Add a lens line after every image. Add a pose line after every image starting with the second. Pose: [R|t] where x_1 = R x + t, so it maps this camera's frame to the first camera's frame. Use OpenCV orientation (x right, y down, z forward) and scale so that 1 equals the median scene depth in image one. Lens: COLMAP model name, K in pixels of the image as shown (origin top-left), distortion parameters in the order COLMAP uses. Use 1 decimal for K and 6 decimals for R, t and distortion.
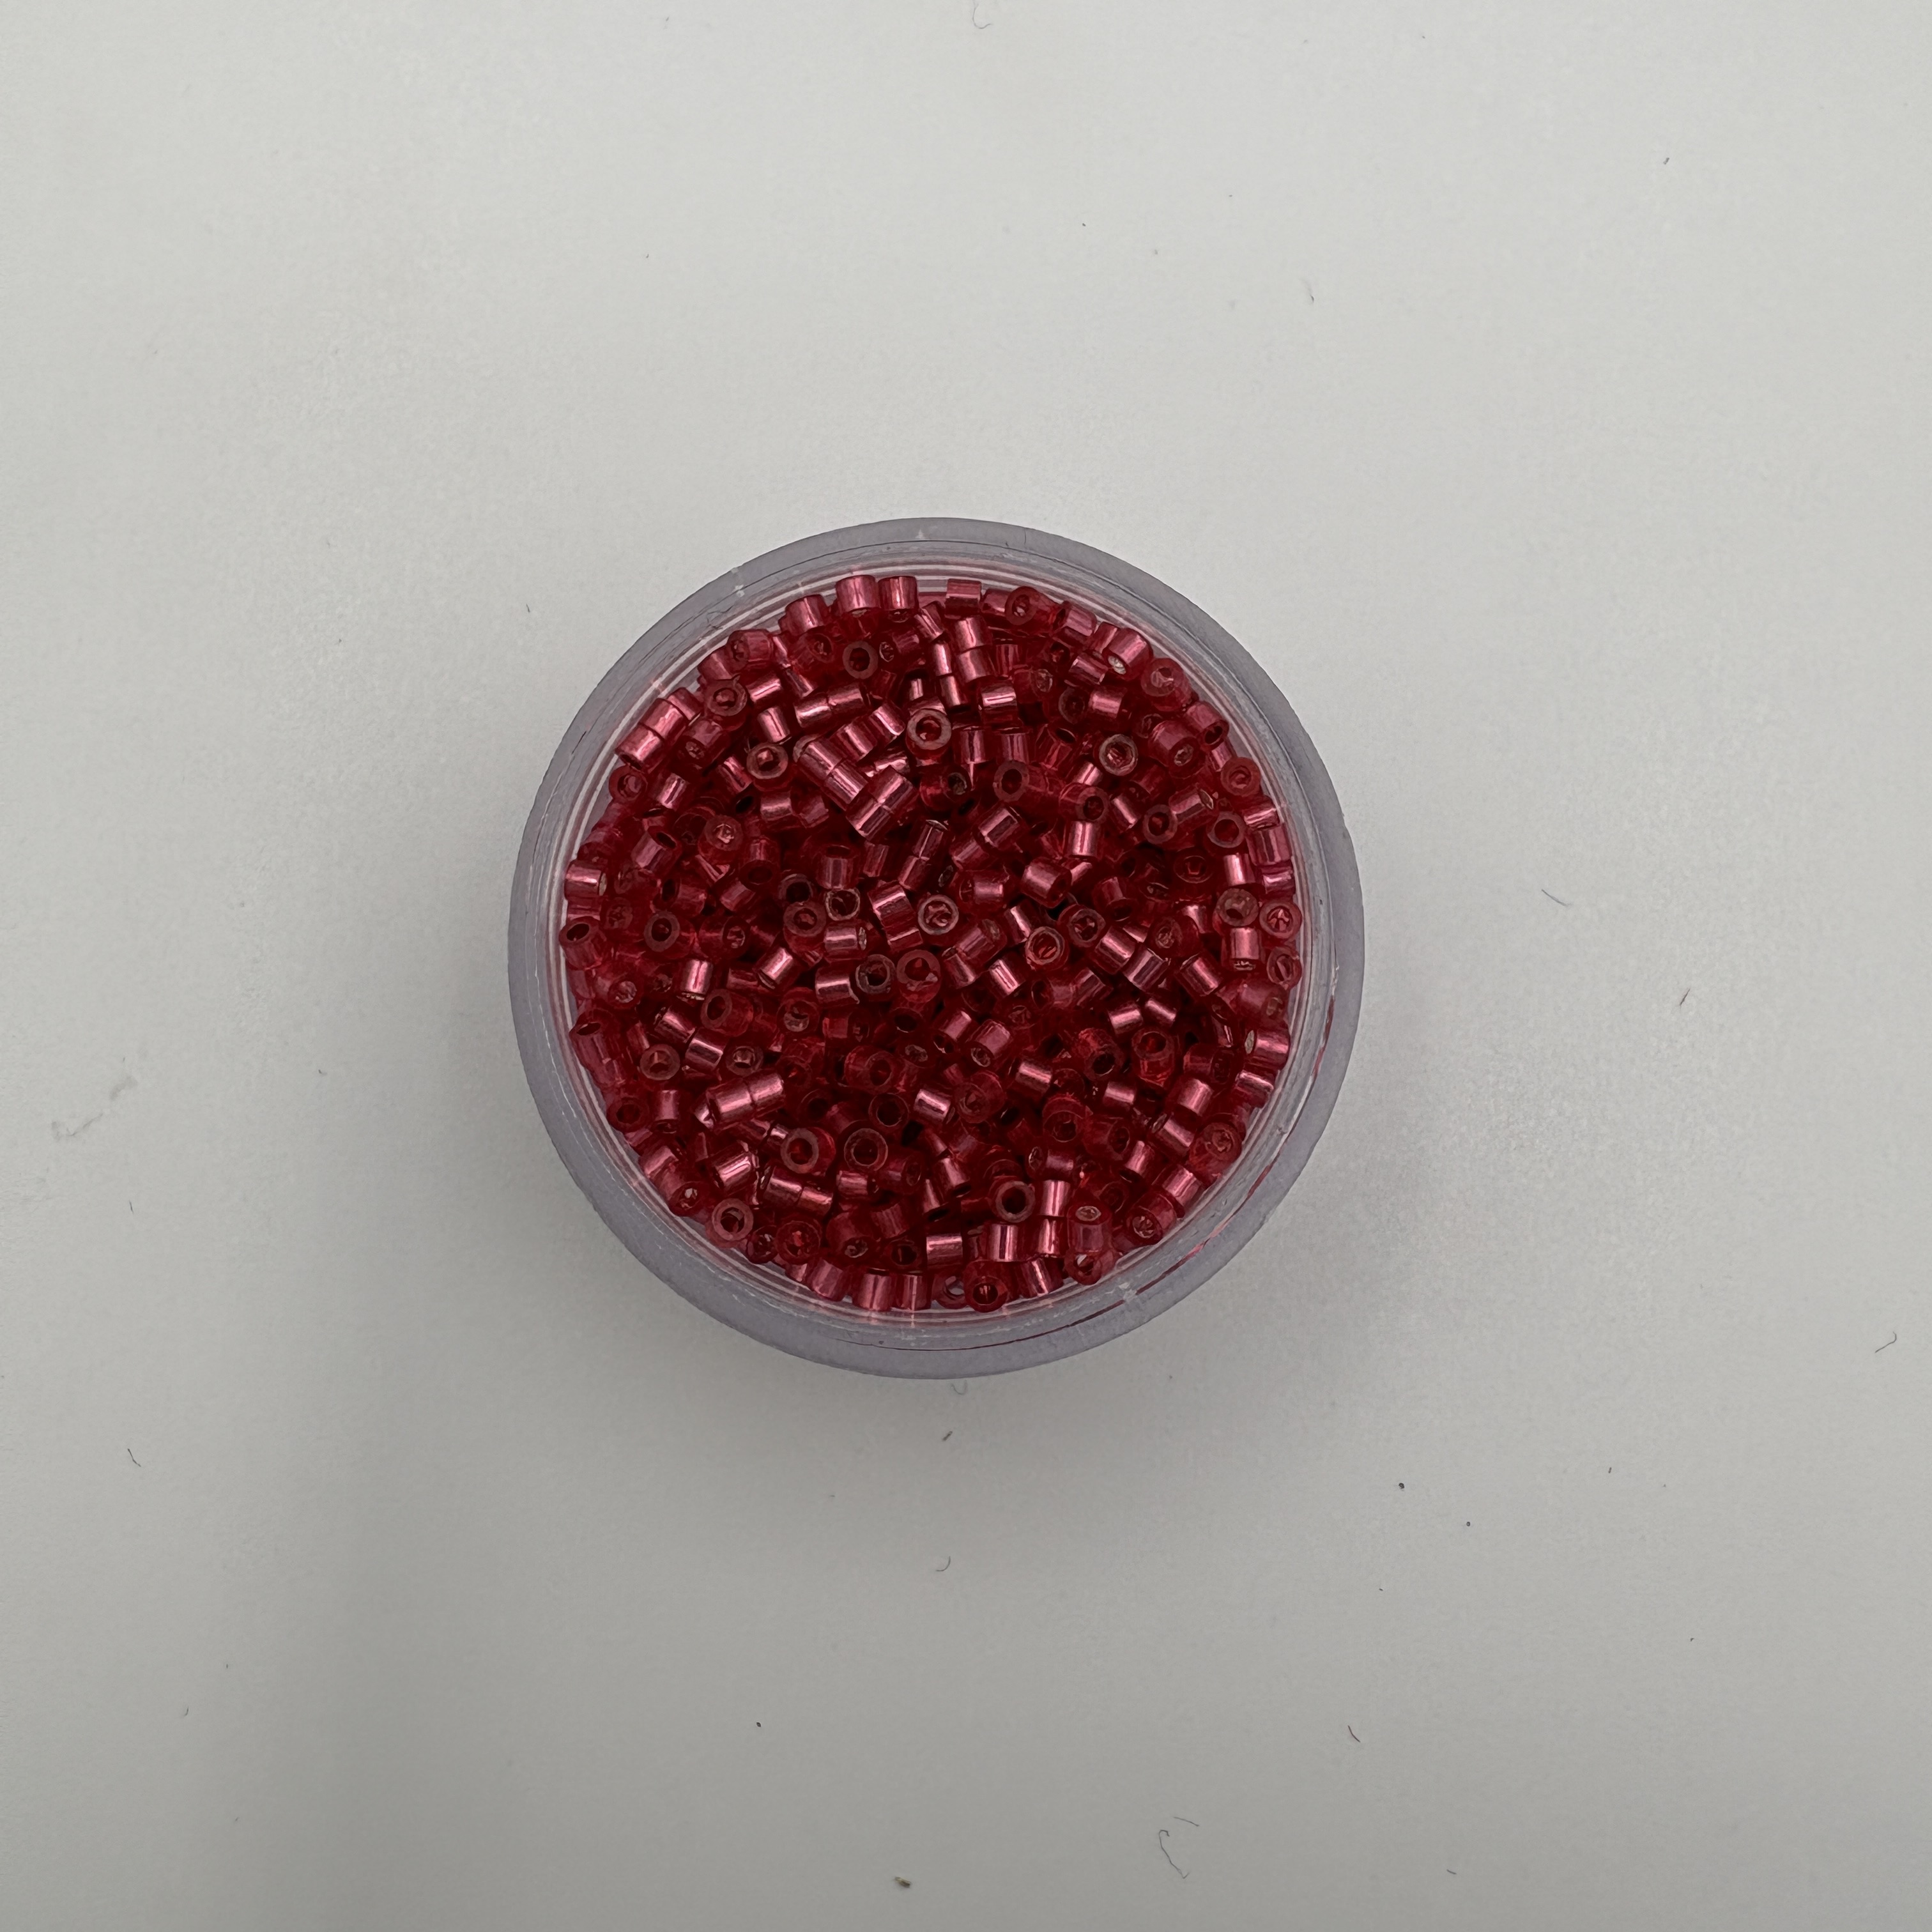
lens RADIAL K [[1901.5, 0, 972.8], [0, 1901.5, 973.9], [0, 0, 1]] dist [0.015674, 0.000000]
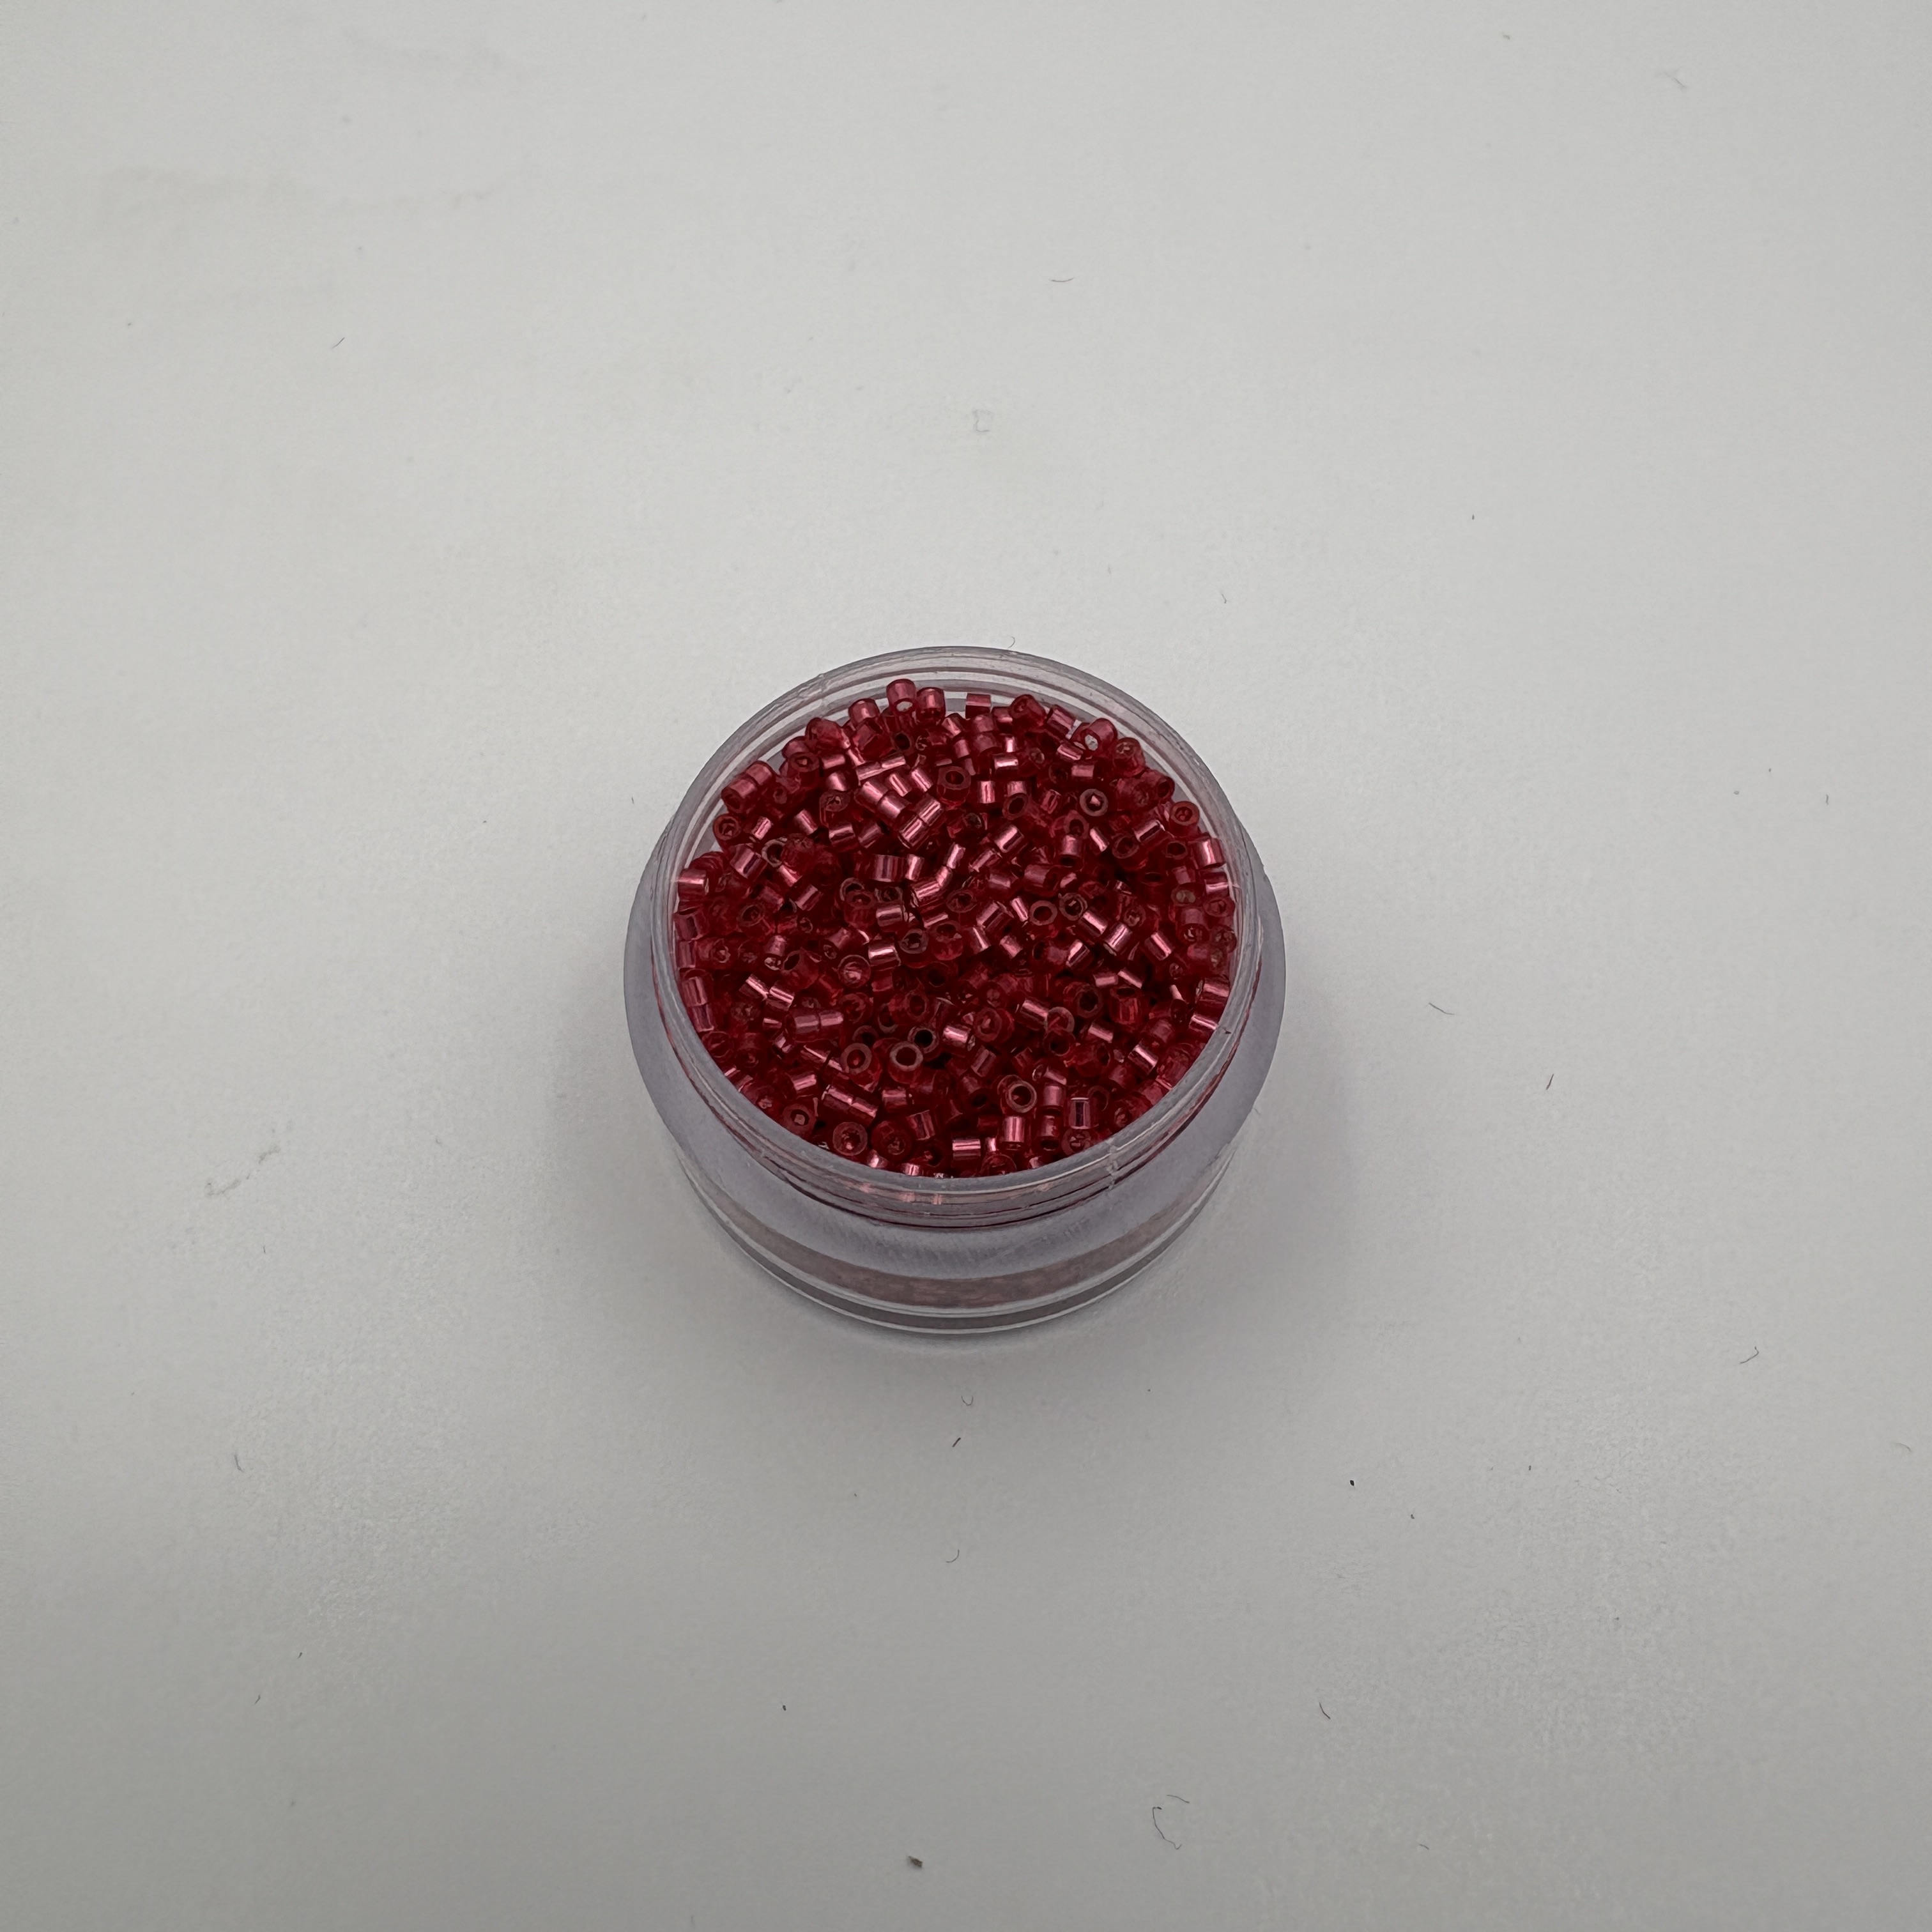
lens RADIAL K [[1901.5, 0, 982.9], [0, 1901.5, 951.6], [0, 0, 1]] dist [0.015674, 0.000000]
pose [[0.999596, 0.006317, 0.027718, -0.039430], [0.004203, 0.931447, -0.363852, 0.481148], [-0.028116, 0.363822, 0.931044, -0.222219]]
